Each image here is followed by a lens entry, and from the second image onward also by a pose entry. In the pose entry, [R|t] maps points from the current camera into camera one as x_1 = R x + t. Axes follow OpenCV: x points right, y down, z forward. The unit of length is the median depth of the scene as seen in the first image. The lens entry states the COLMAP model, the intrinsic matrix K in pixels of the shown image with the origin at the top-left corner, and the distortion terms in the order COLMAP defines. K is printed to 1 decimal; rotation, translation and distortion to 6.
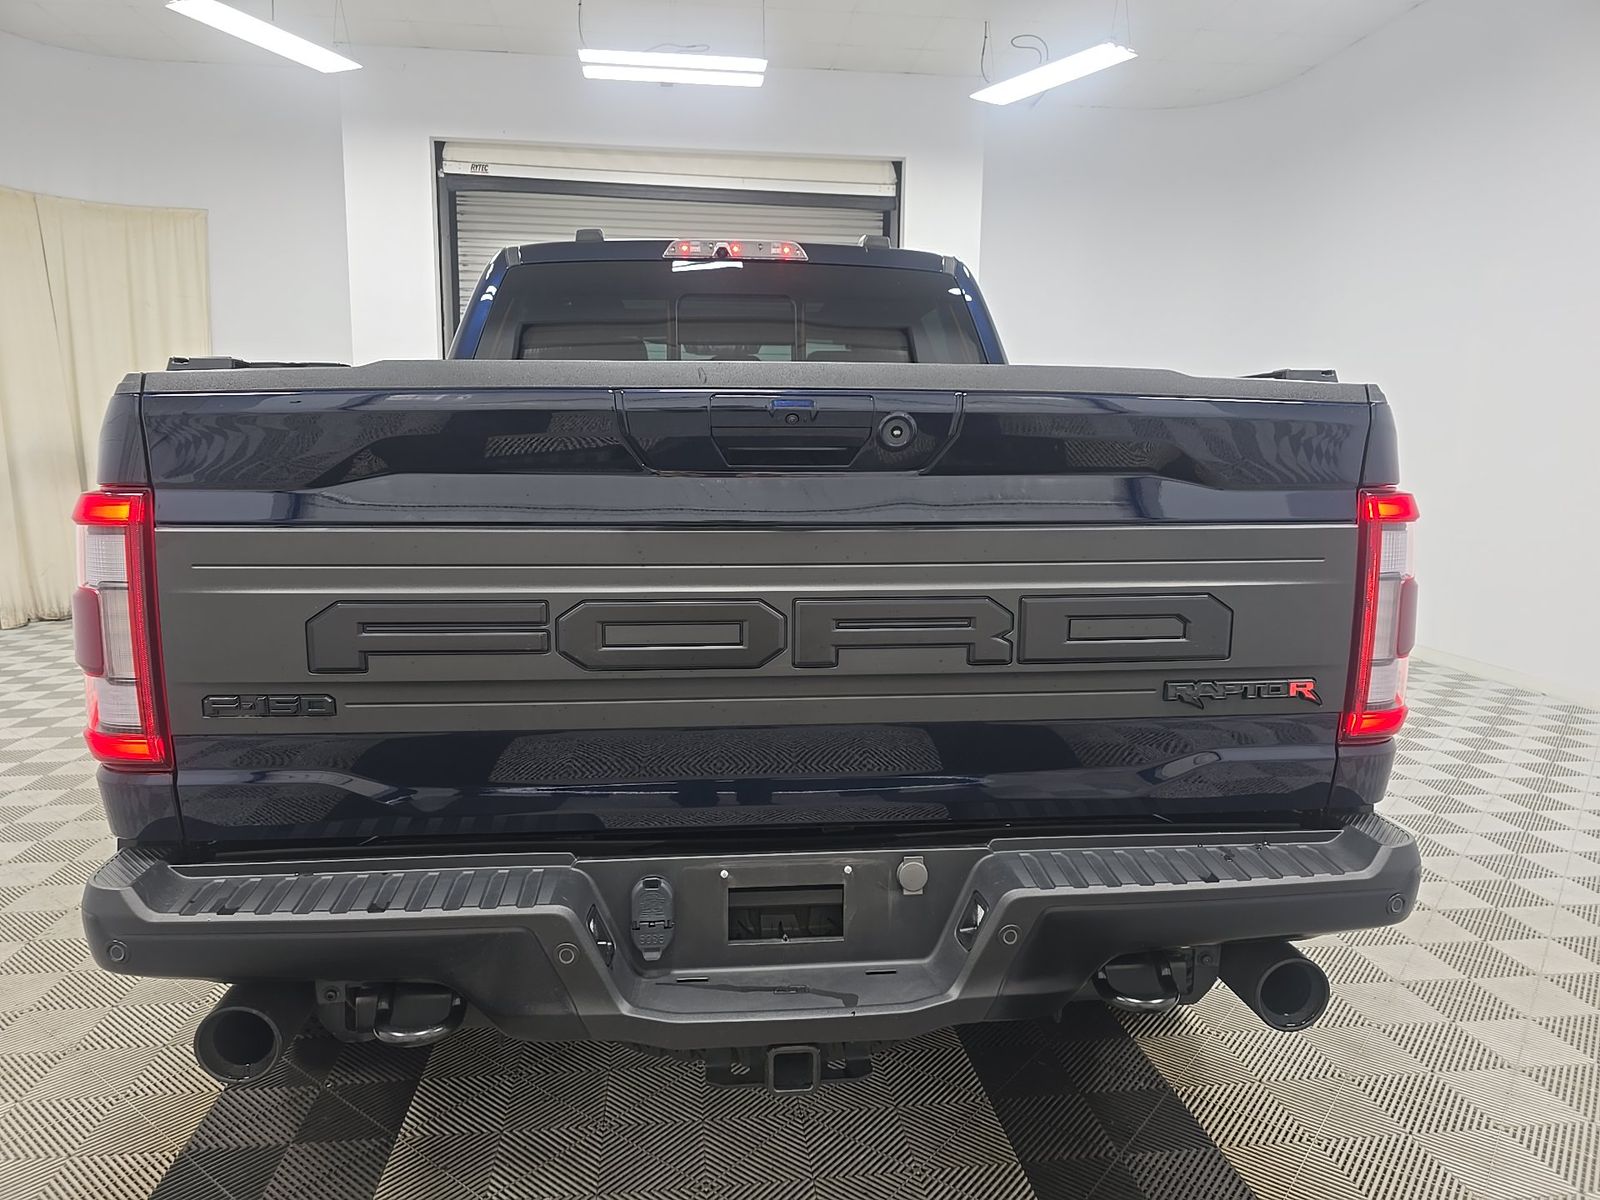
lens RADIAL K [[1073.7, 0, 800.0], [0, 1073.7, 600.0], [0, 0, 1]] dist [0.019568, 0.000264]
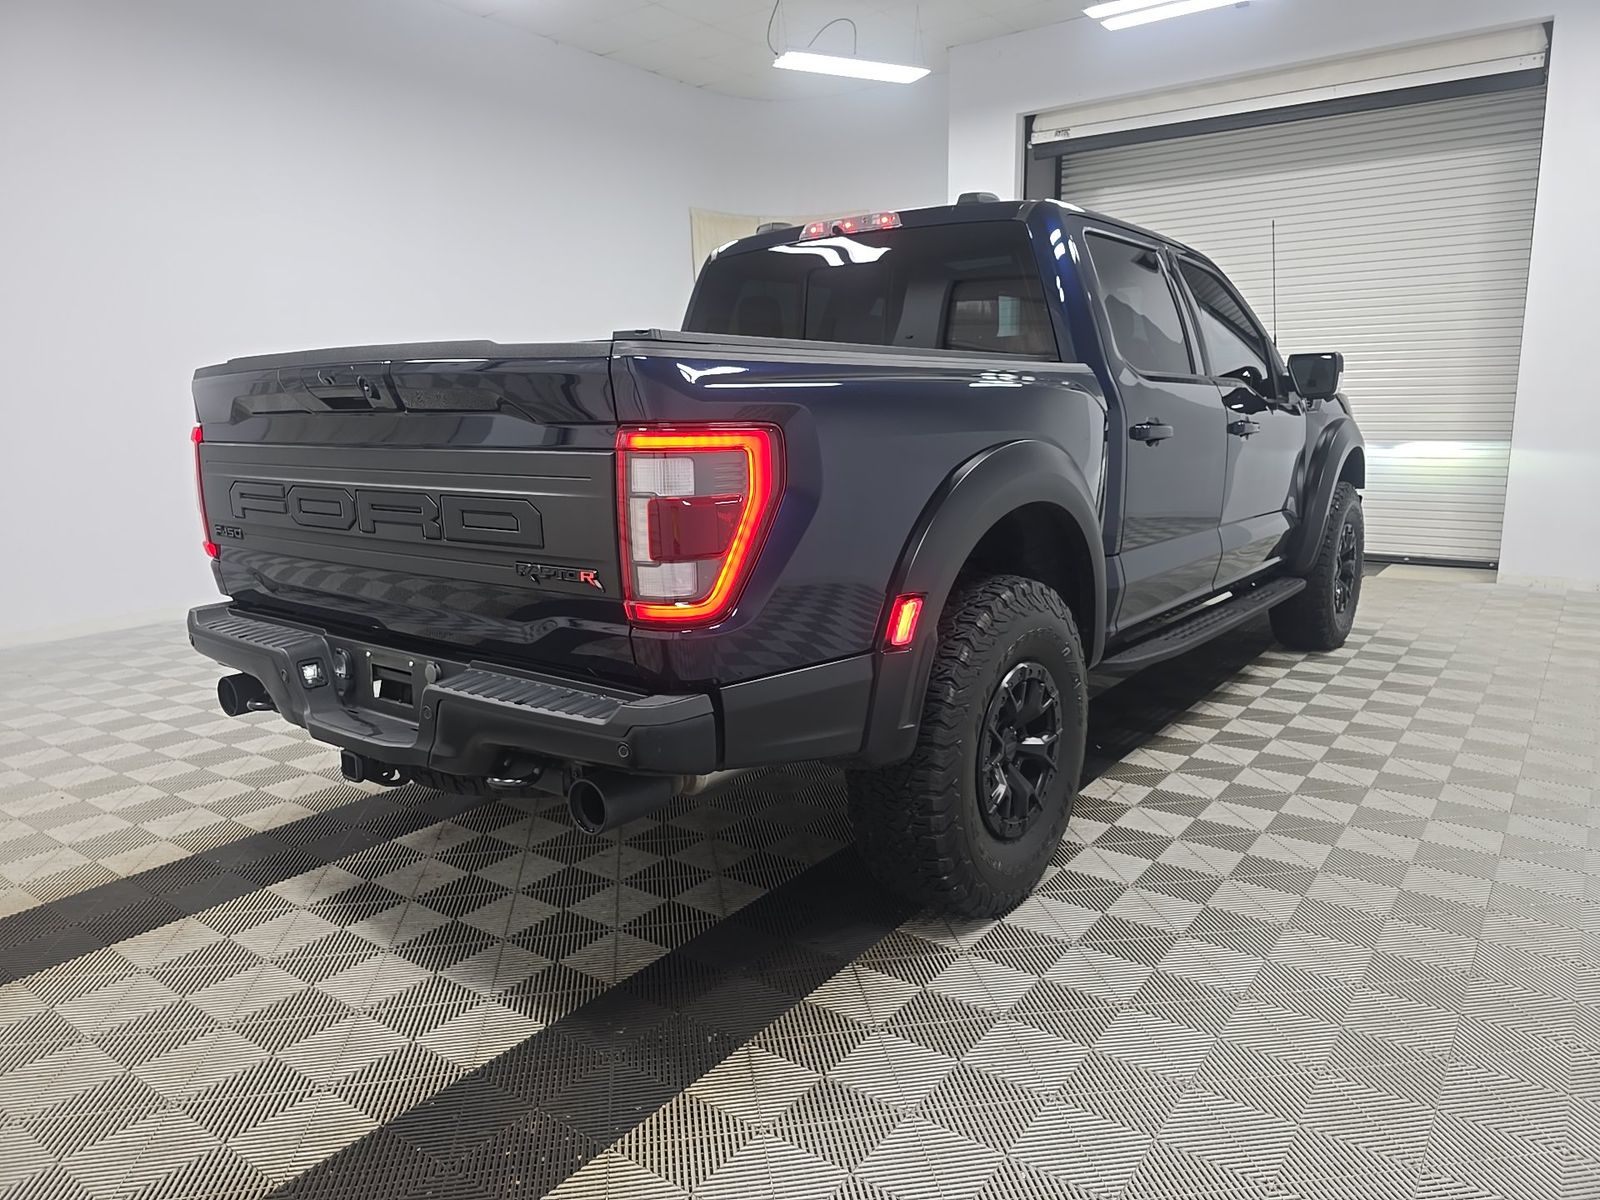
lens RADIAL K [[1086.5, 0, 800.0], [0, 1086.5, 600.0], [0, 0, 1]] dist [0.007469, -0.003984]
pose [[0.726974, 0.102967, -0.678901, 0.741035], [-0.073806, 0.994683, 0.071827, -0.001793], [0.682687, -0.002109, 0.730708, 0.099011]]
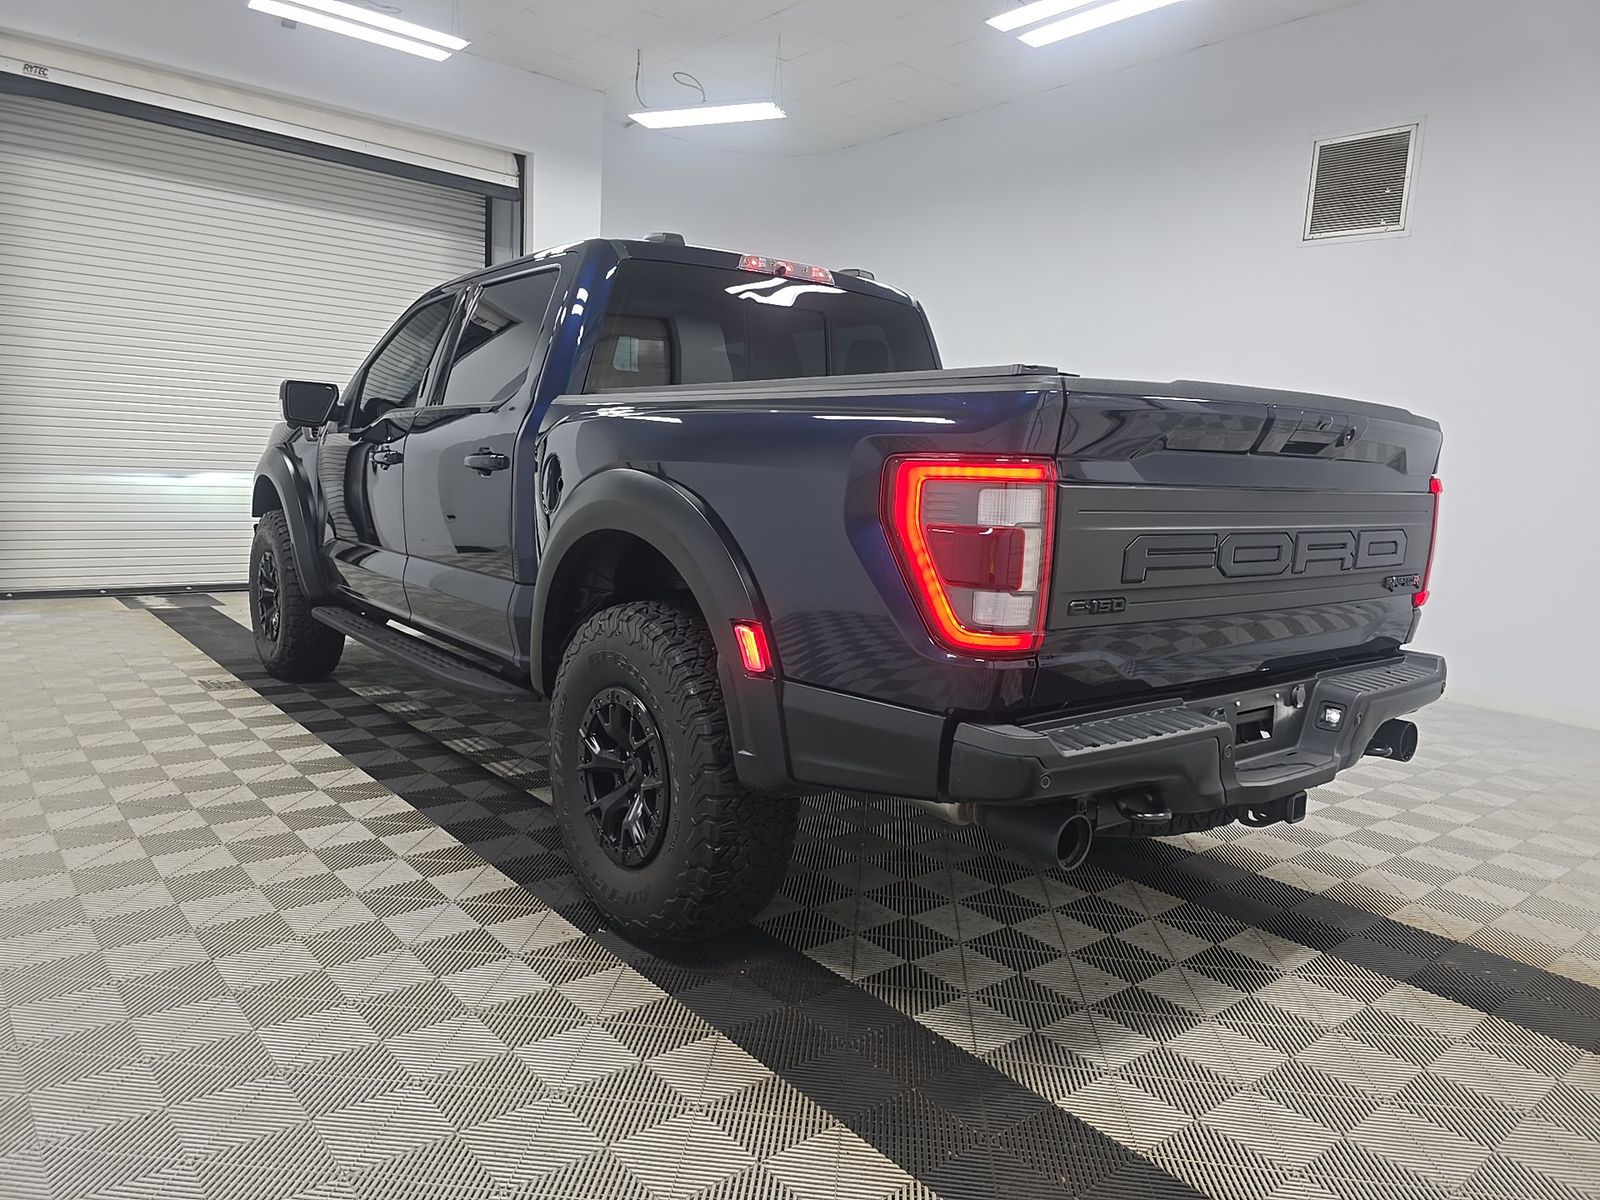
lens RADIAL K [[1086.5, 0, 800.0], [0, 1086.5, 600.0], [0, 0, 1]] dist [0.007469, -0.003984]
pose [[0.835571, -0.038735, 0.548016, -0.716954], [0.036318, 0.999224, 0.015253, 0.022062], [-0.548181, 0.007158, 0.836329, -0.010392]]
